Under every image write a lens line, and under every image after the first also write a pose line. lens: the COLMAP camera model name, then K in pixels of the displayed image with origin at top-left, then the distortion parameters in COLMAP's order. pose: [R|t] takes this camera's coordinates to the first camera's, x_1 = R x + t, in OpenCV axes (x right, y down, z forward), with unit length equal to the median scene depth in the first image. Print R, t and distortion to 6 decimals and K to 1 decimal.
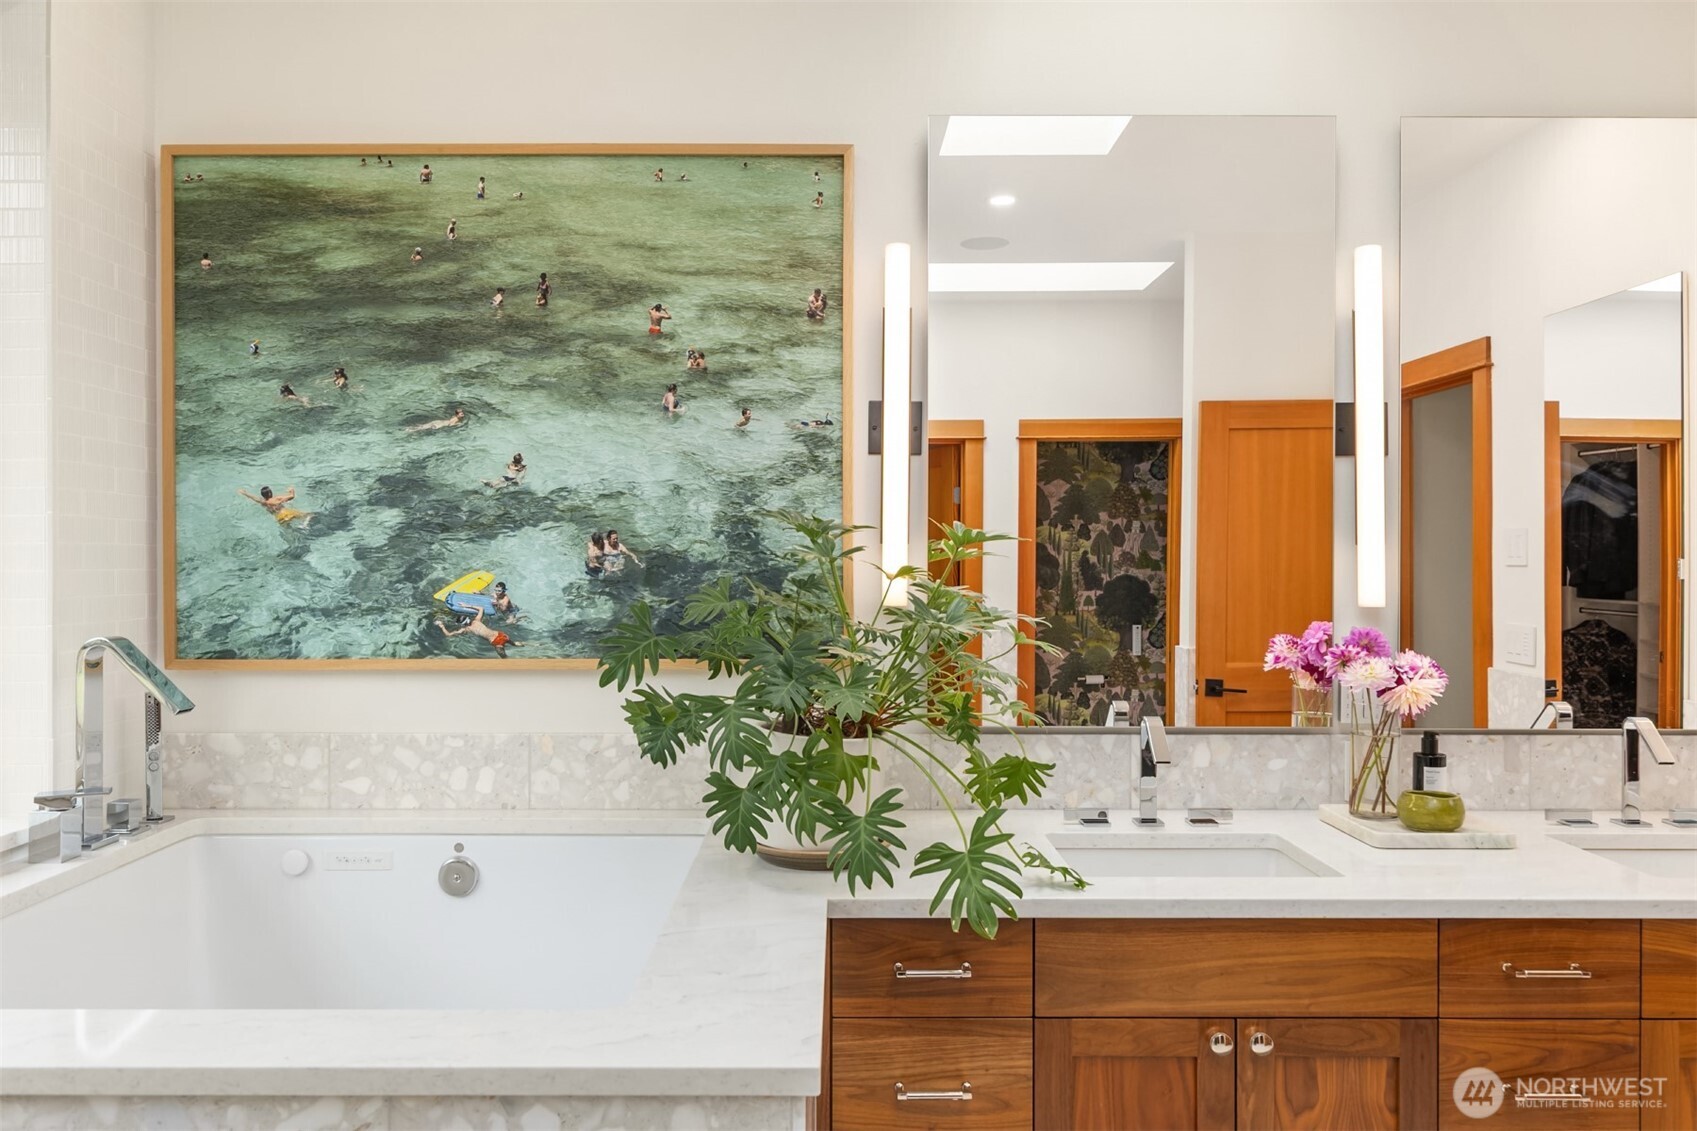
lens RADIAL K [[1207.1, 0, 846.4], [0, 1207.1, 571.6], [0, 0, 1]] dist [-0.002463, 0.002196]
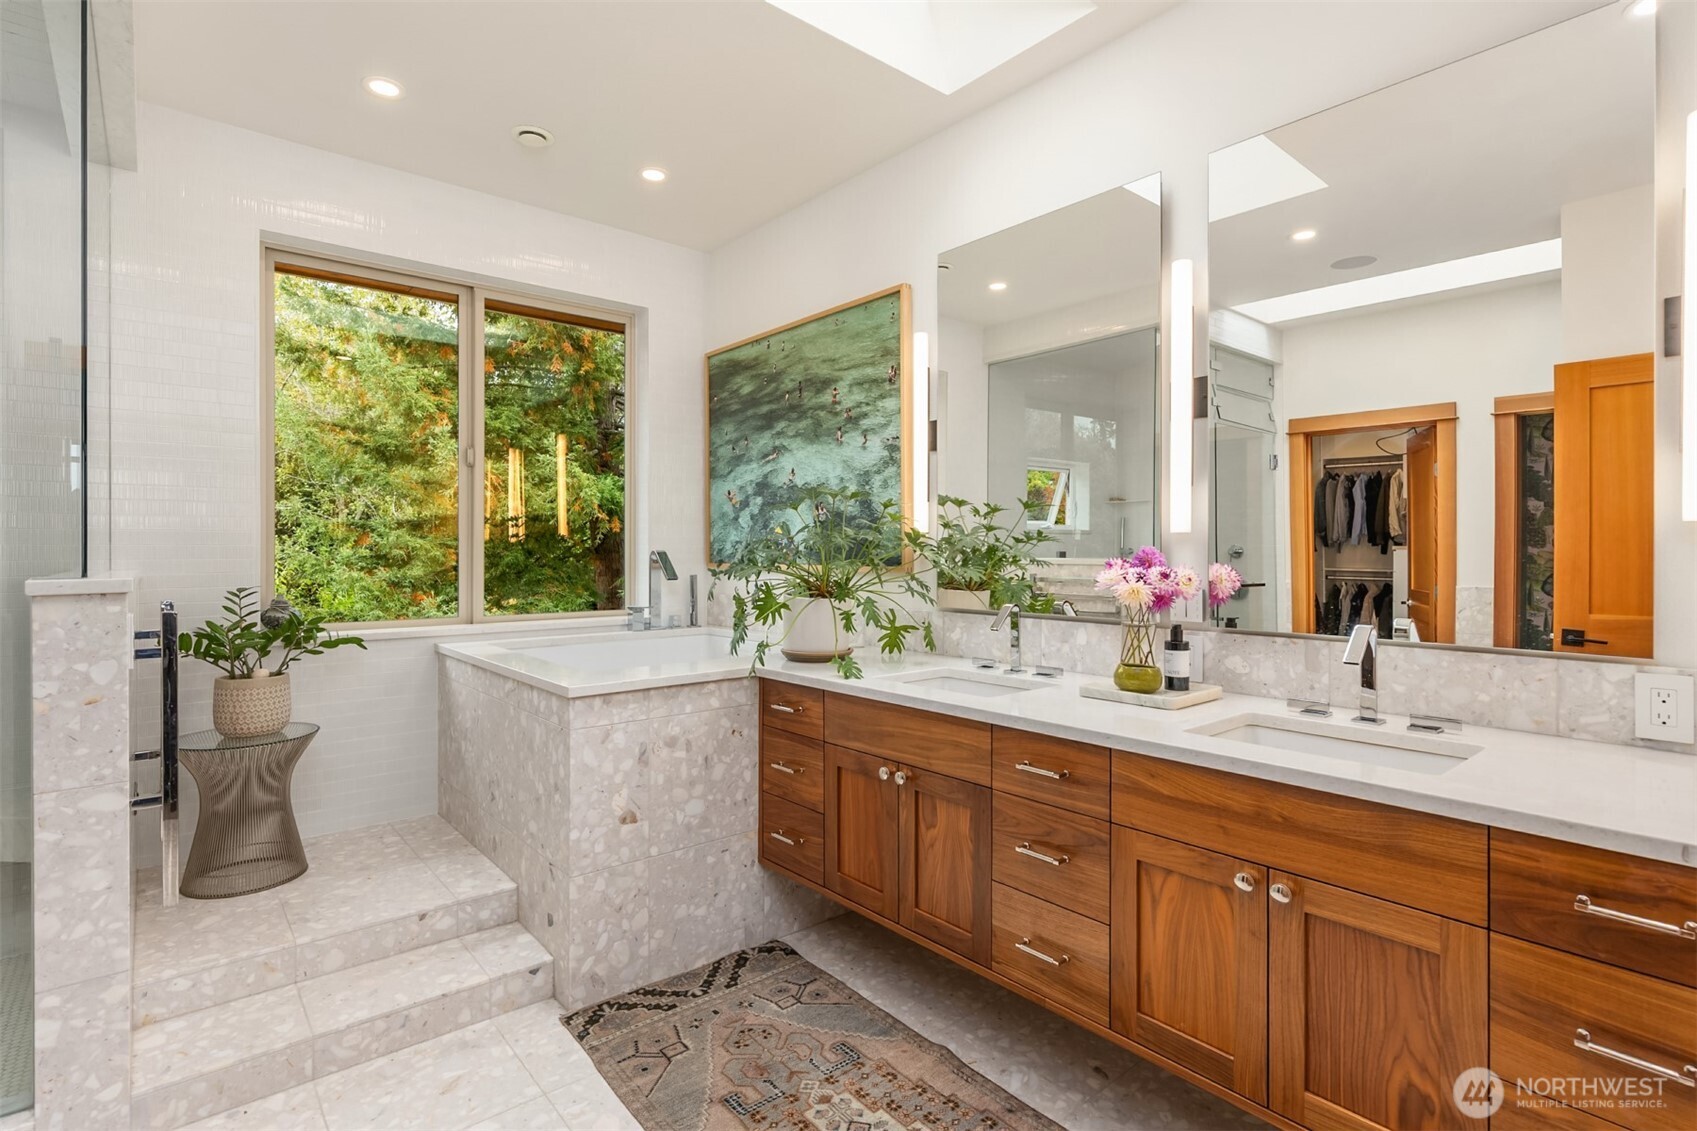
lens RADIAL K [[821.5, 0, 840.7], [0, 821.5, 550.8], [0, 0, 1]] dist [0.010738, -0.000981]
pose [[0.644112, -0.001602, -0.764929, 0.888300], [-0.003537, 0.999981, -0.005073, 0.055423], [0.764923, 0.005973, 0.644094, 0.132768]]
